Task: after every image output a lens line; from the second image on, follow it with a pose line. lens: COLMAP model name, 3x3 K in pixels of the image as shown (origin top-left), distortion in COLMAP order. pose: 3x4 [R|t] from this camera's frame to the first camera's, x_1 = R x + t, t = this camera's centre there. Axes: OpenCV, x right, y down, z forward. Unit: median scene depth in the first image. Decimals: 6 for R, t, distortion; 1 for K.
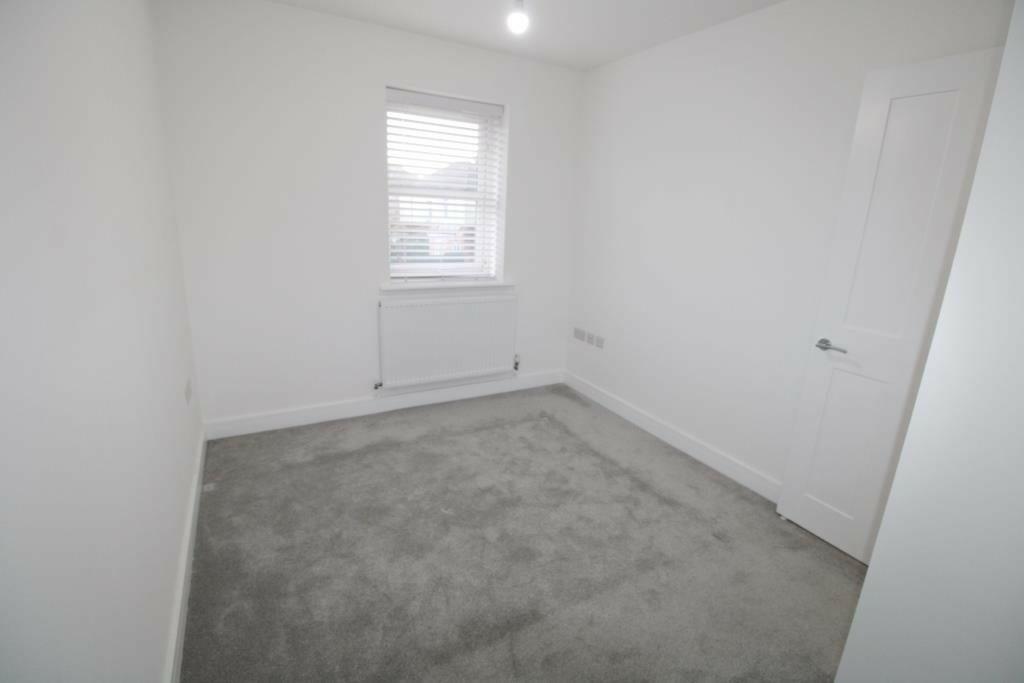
lens RADIAL K [[467.2, 0, 512.0], [0, 467.2, 341.5], [0, 0, 1]] dist [-0.001691, -0.000136]
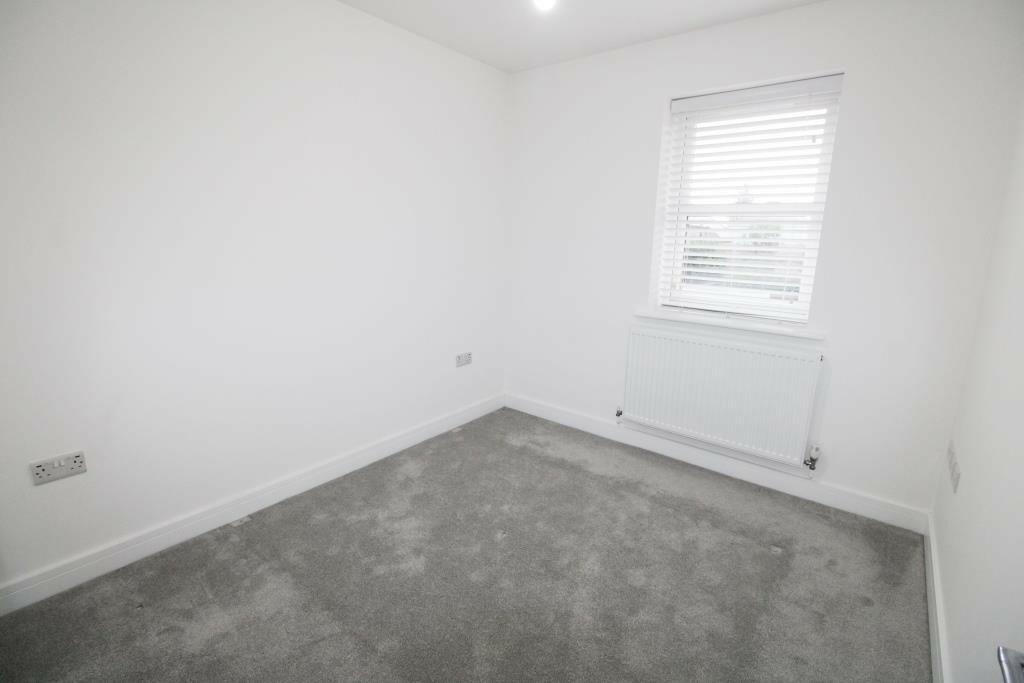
lens RADIAL K [[467.2, 0, 512.0], [0, 467.2, 341.5], [0, 0, 1]] dist [-0.001691, -0.000136]
pose [[0.395558, 0.177981, -0.901031, 0.471226], [-0.243576, 0.966243, 0.083930, -0.075469], [0.885553, 0.186271, 0.425557, 0.379833]]
